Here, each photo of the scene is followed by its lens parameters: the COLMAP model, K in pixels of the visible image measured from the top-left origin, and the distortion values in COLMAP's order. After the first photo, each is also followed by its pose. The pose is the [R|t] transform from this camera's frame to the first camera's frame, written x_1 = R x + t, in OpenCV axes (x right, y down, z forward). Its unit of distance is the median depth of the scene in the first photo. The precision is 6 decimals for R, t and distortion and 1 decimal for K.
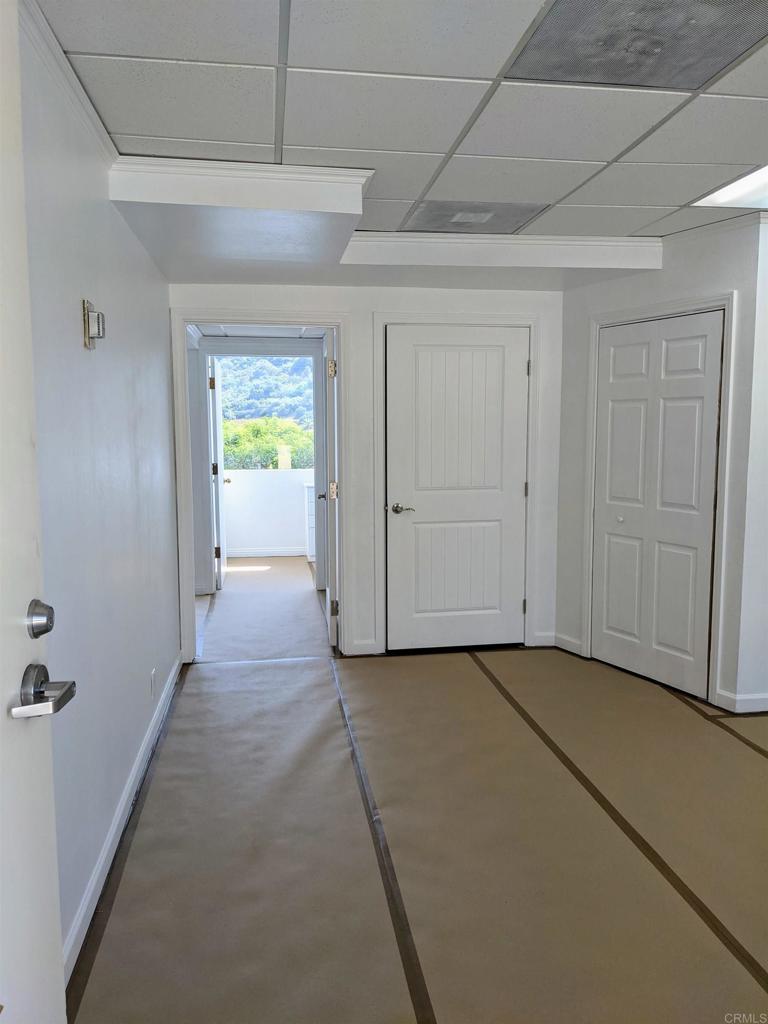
lens RADIAL K [[799.3, 0, 383.1], [0, 799.3, 512.8], [0, 0, 1]] dist [0.001128, -0.001591]
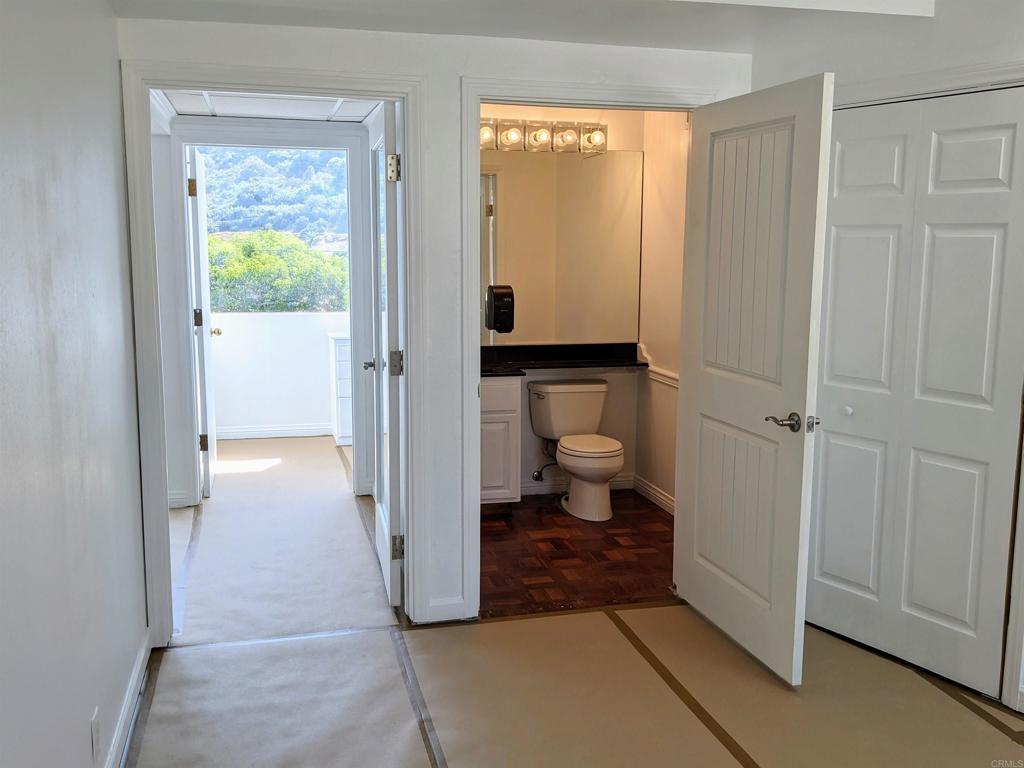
lens RADIAL K [[966.7, 0, 513.5], [0, 966.7, 380.8], [0, 0, 1]] dist [-0.005273, 0.000000]
pose [[0.993703, -0.005592, 0.111903, -0.053869], [0.001717, 0.999397, 0.034692, -0.039394], [-0.112030, -0.034281, 0.993113, 0.230825]]
